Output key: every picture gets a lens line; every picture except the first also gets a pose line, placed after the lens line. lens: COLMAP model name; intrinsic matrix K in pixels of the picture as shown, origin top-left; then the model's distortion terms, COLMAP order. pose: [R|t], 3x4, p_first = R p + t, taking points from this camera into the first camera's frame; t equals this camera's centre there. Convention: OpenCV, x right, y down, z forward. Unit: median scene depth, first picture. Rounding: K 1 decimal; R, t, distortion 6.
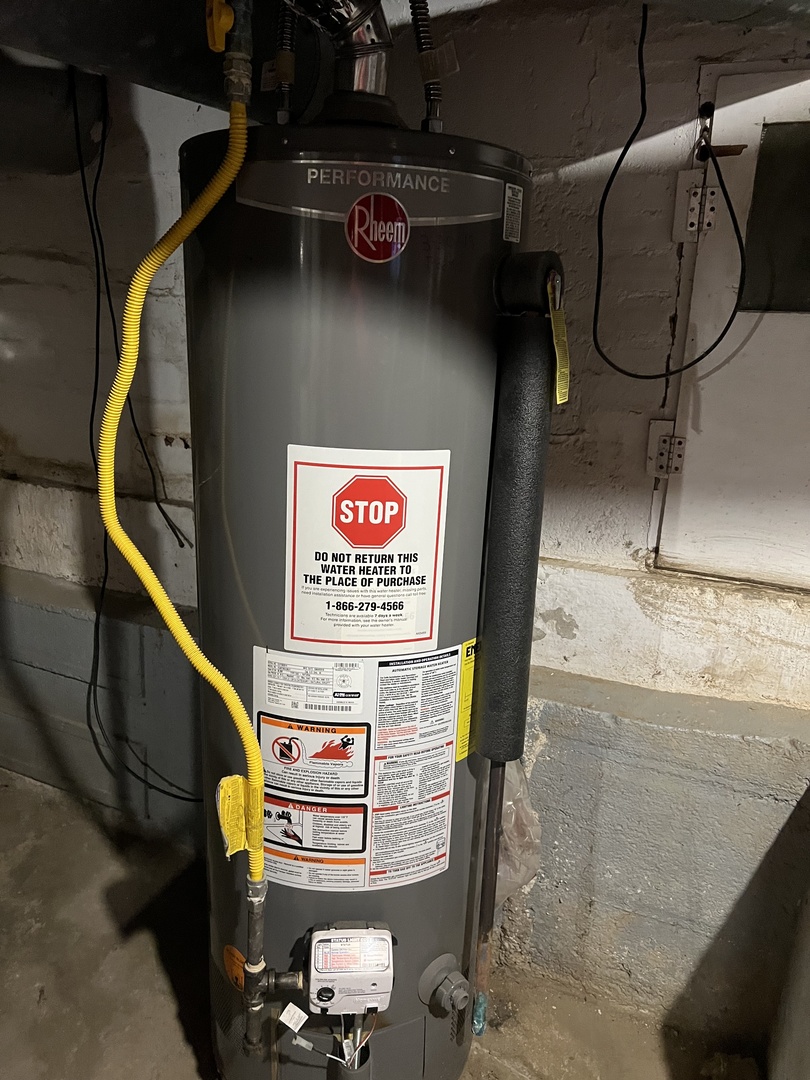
lens RADIAL K [[813.4, 0, 401.3], [0, 813.4, 535.3], [0, 0, 1]] dist [0.041450, -0.046013]
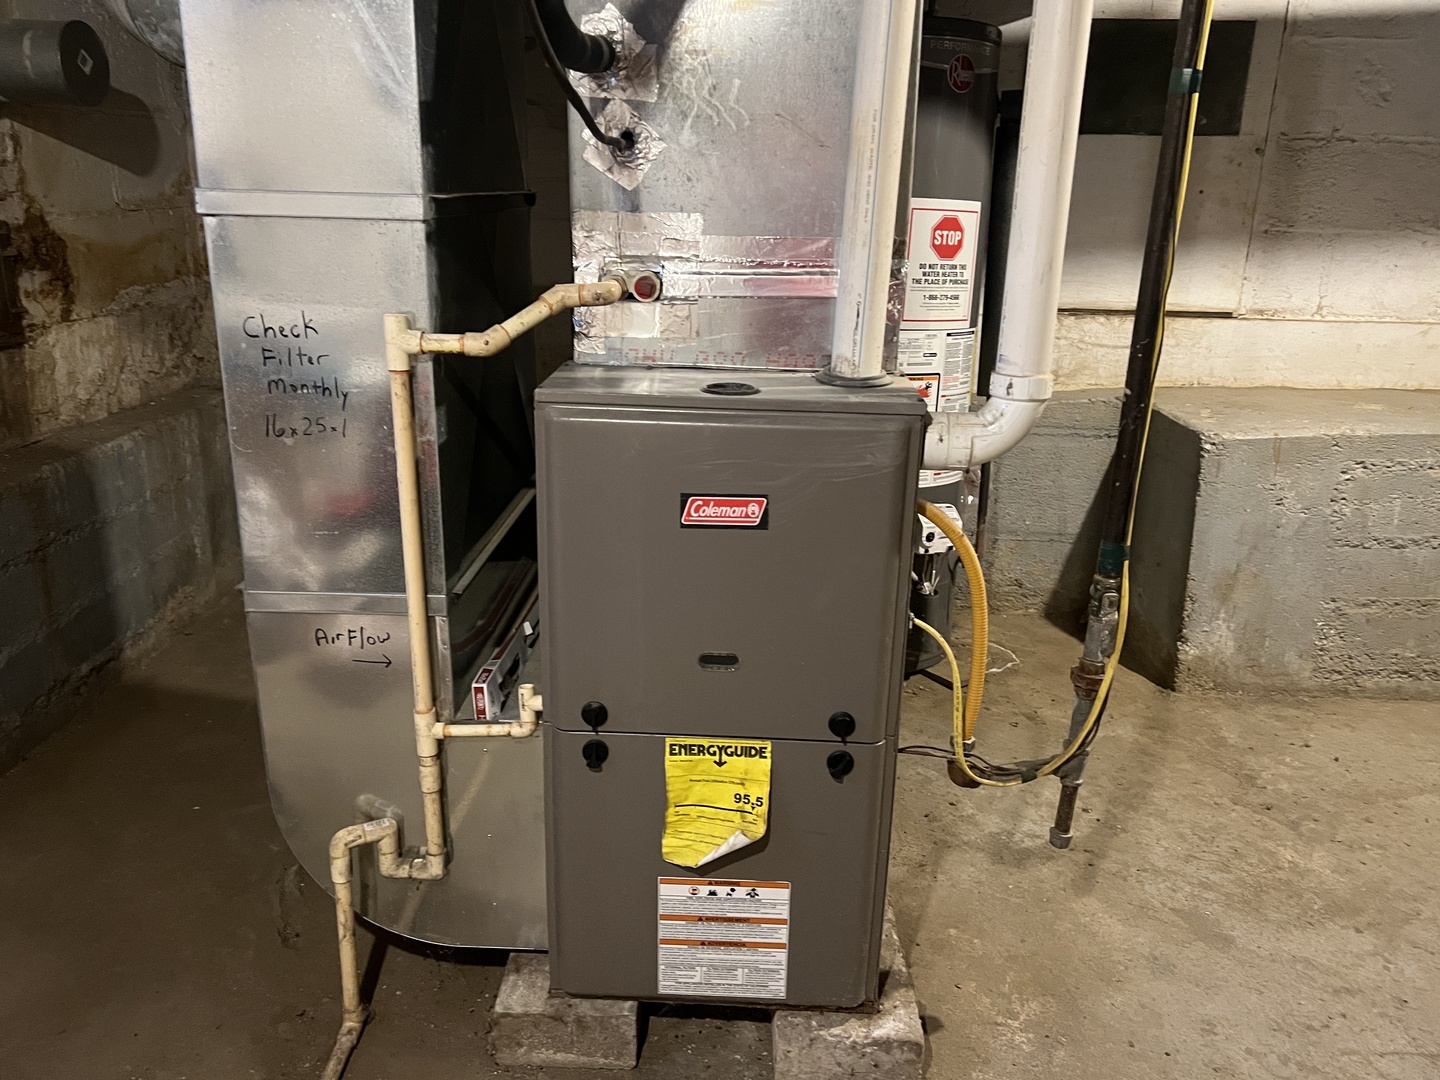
lens RADIAL K [[1084.5, 0, 721.7], [0, 1084.5, 541.5], [0, 0, 1]] dist [0.041450, -0.046013]
pose [[0.935030, -0.122104, 0.332881, -1.258069], [0.108239, 0.992315, 0.059959, 0.395362], [-0.337645, -0.020033, 0.941060, -0.968635]]
